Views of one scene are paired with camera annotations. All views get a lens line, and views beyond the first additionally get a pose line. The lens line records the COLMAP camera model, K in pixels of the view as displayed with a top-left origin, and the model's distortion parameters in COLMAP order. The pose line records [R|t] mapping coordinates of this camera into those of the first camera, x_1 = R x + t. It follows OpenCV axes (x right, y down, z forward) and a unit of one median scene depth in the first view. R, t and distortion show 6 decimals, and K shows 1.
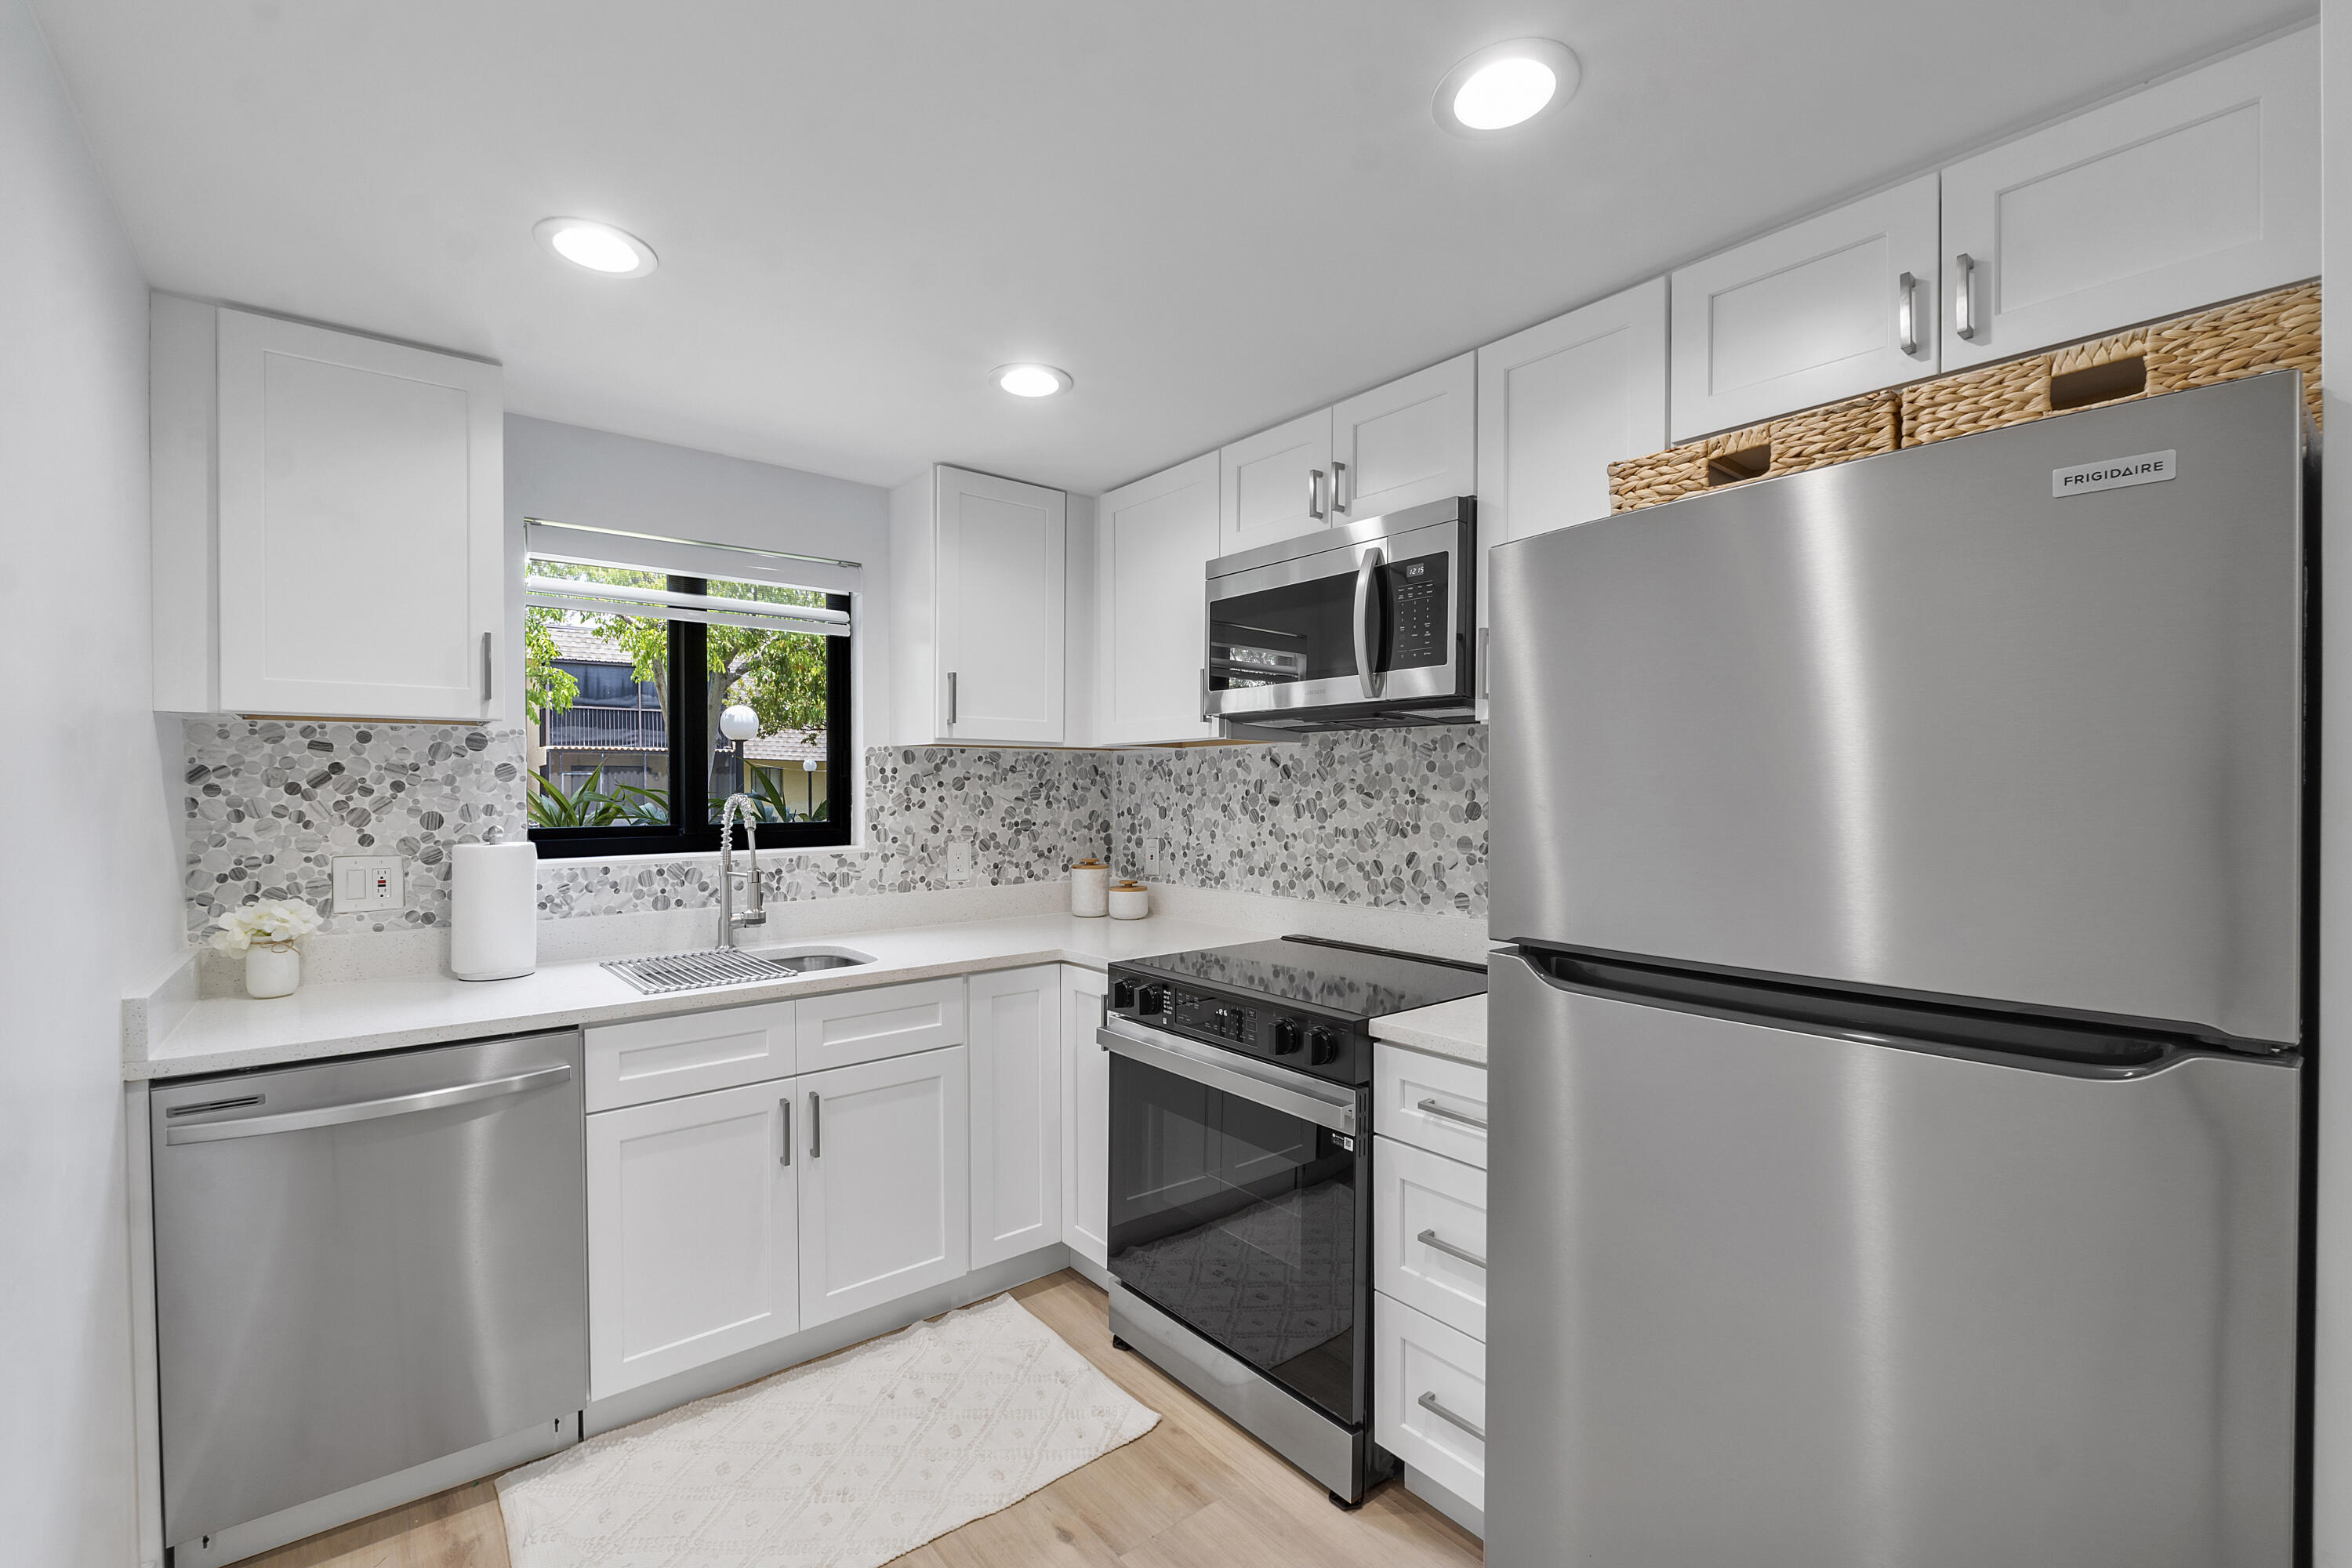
lens RADIAL K [[995.1, 0, 1138.9], [0, 995.1, 804.9], [0, 0, 1]] dist [-0.002173, -0.001666]
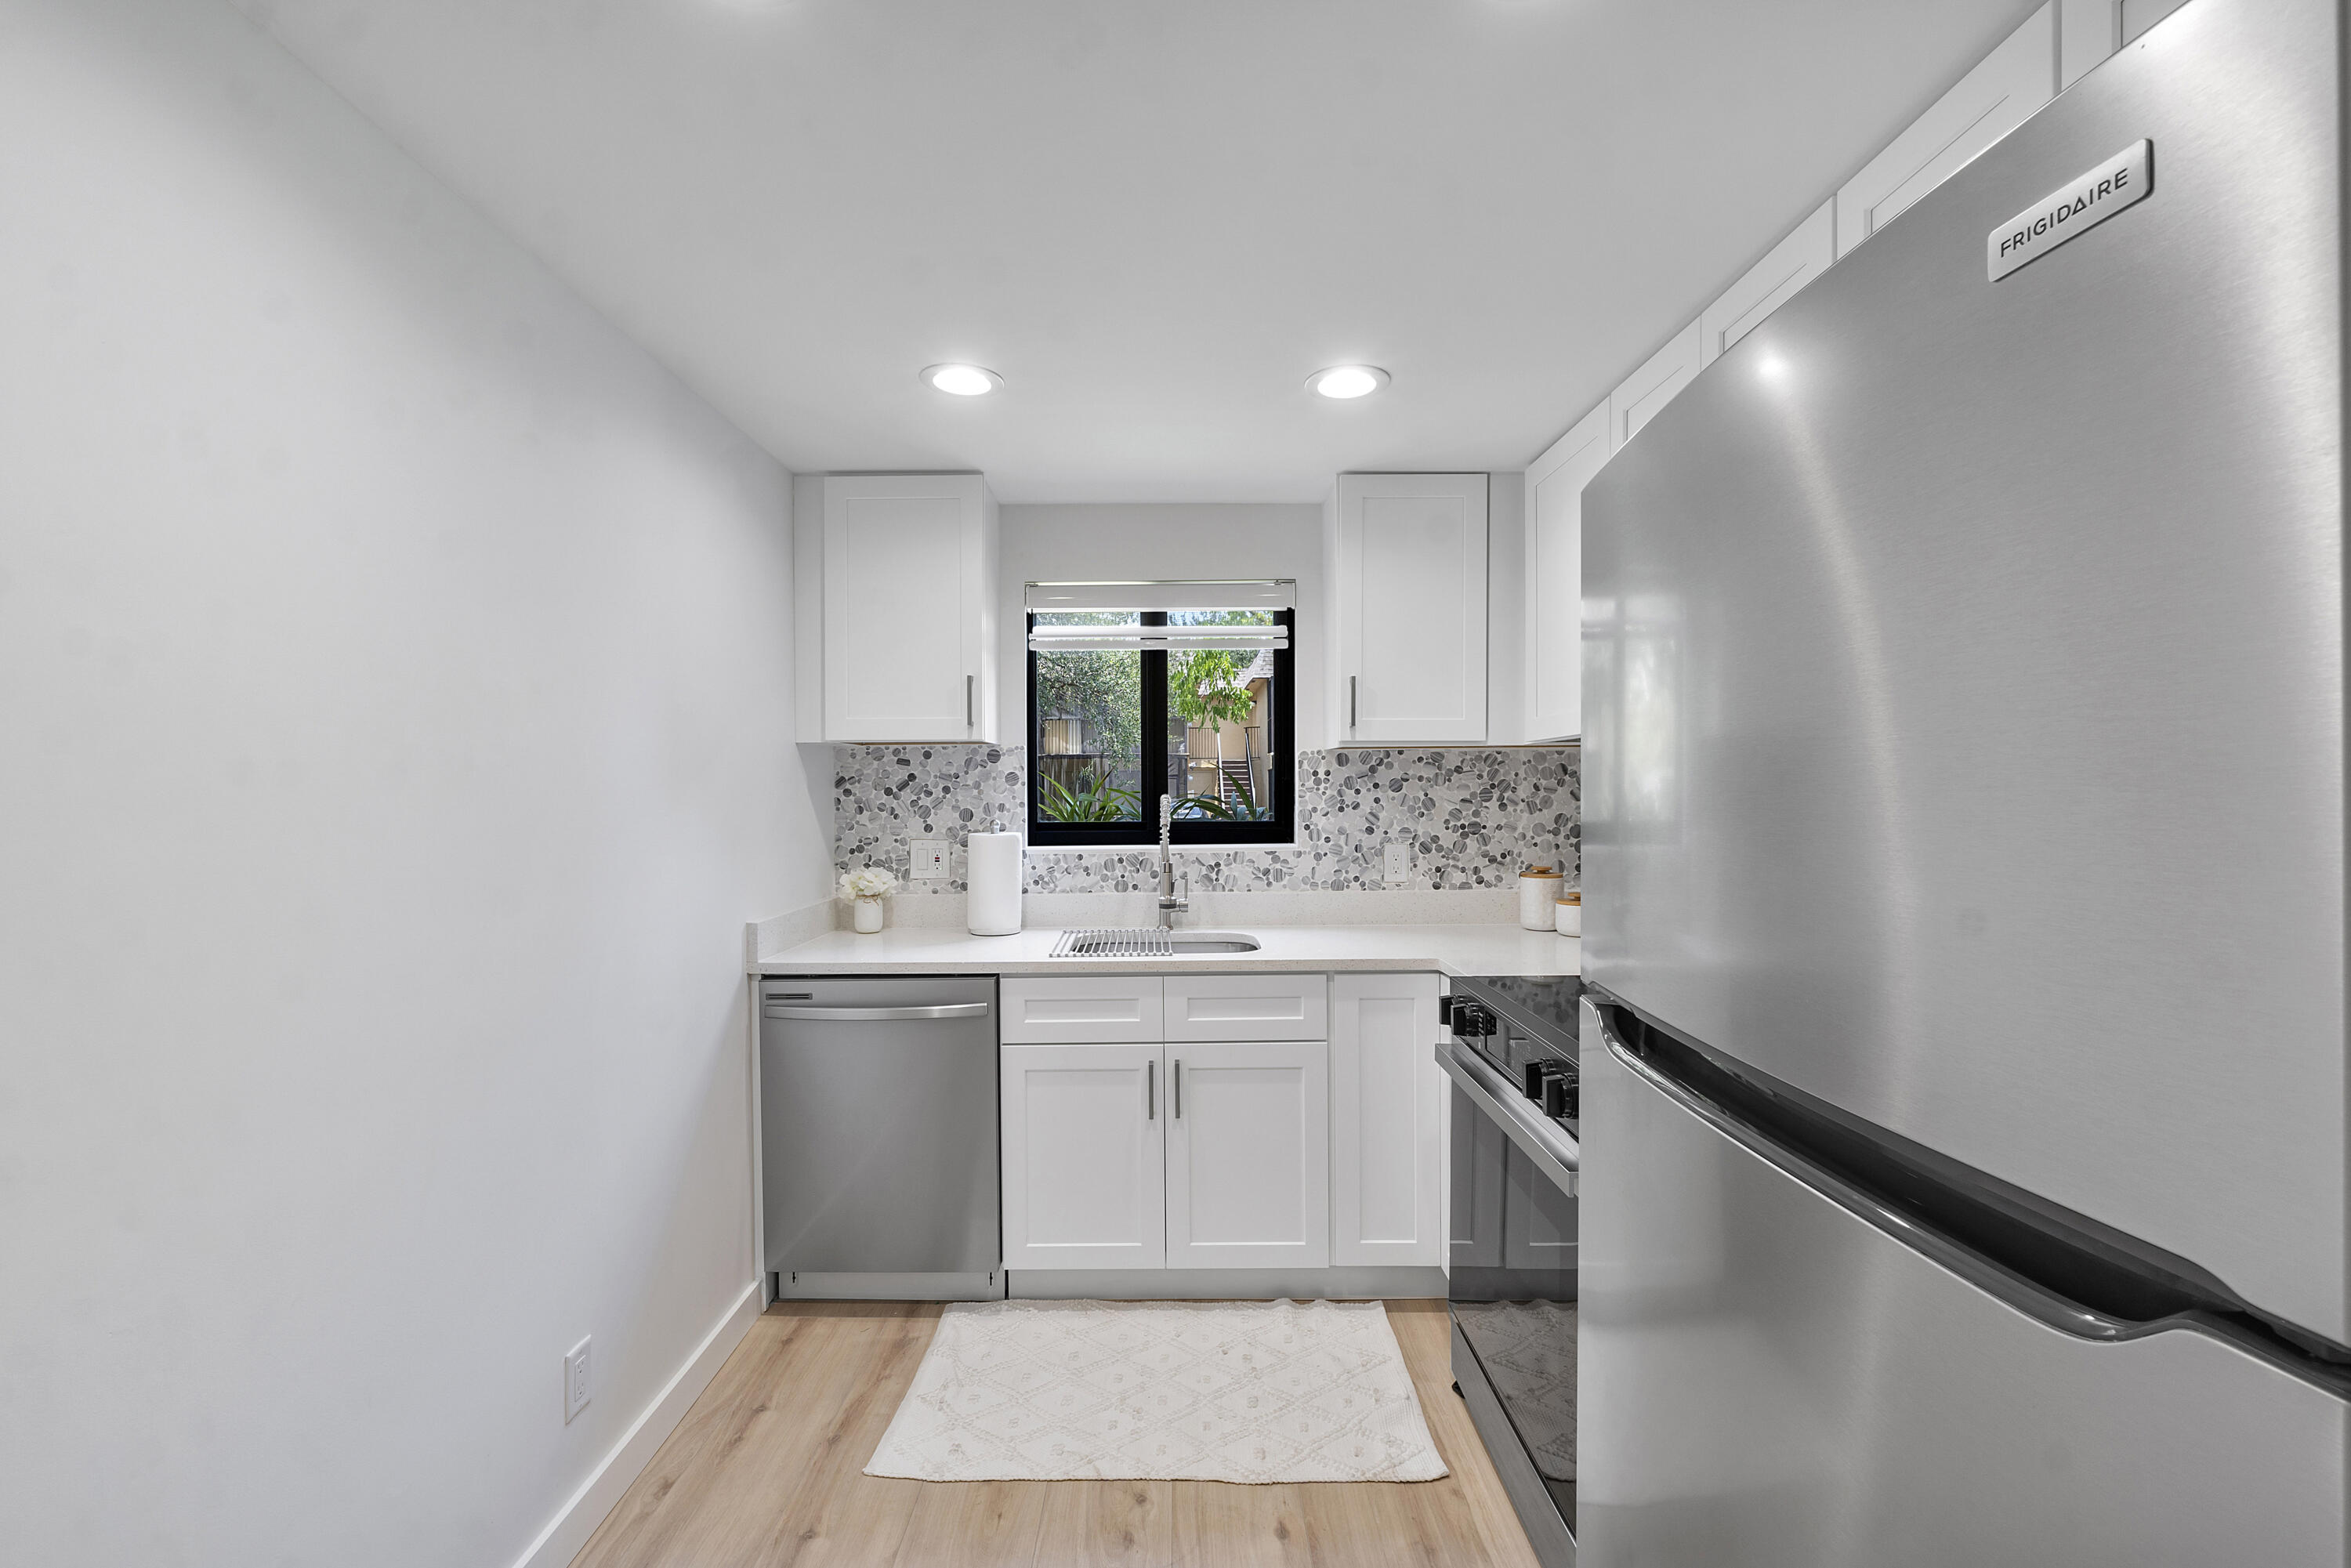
lens RADIAL K [[994.6, 0, 1173.1], [0, 994.6, 800.3], [0, 0, 1]] dist [-0.002173, -0.001666]
pose [[0.784259, 0.004549, -0.620417, 0.371400], [-0.007324, 0.999971, -0.001925, -0.003943], [0.620391, 0.006054, 0.784270, 0.110175]]
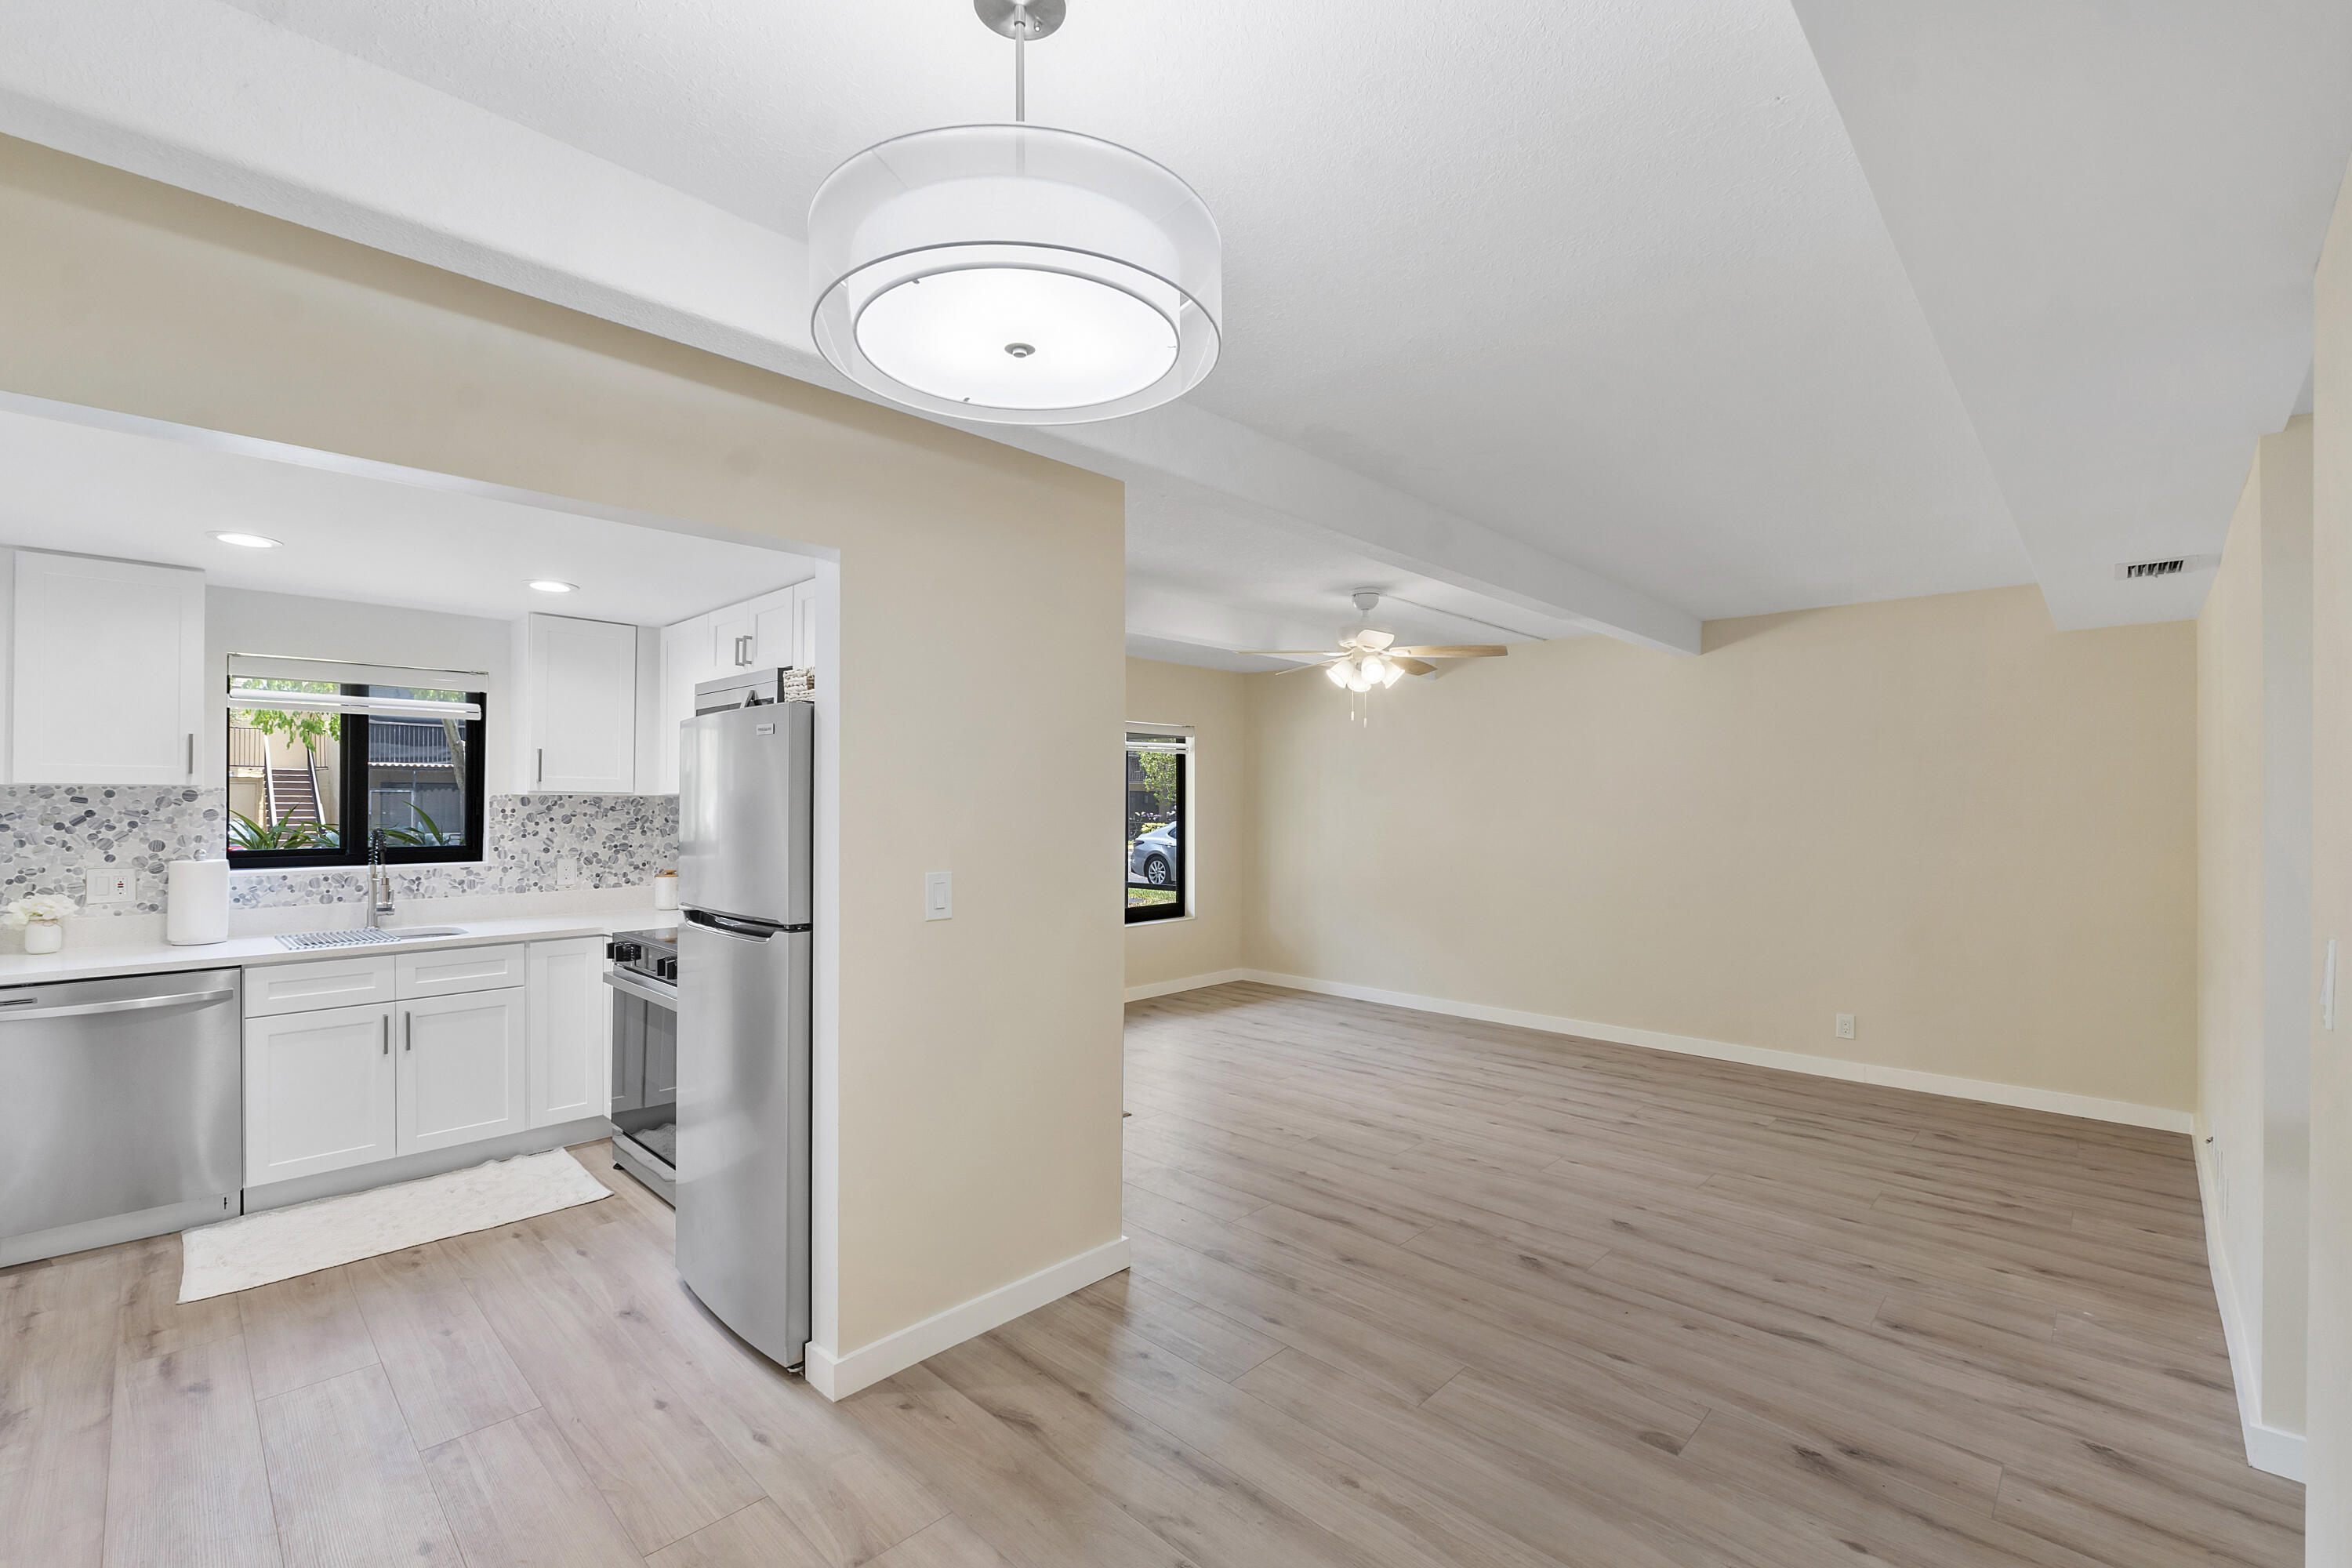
lens RADIAL K [[995.1, 0, 1140.2], [0, 995.1, 802.9], [0, 0, 1]] dist [-0.002173, -0.001666]
pose [[0.992899, 0.004130, 0.118888, 0.685922], [-0.001854, 0.999813, -0.019243, -0.026525], [-0.118945, 0.018886, 0.992721, -0.790523]]
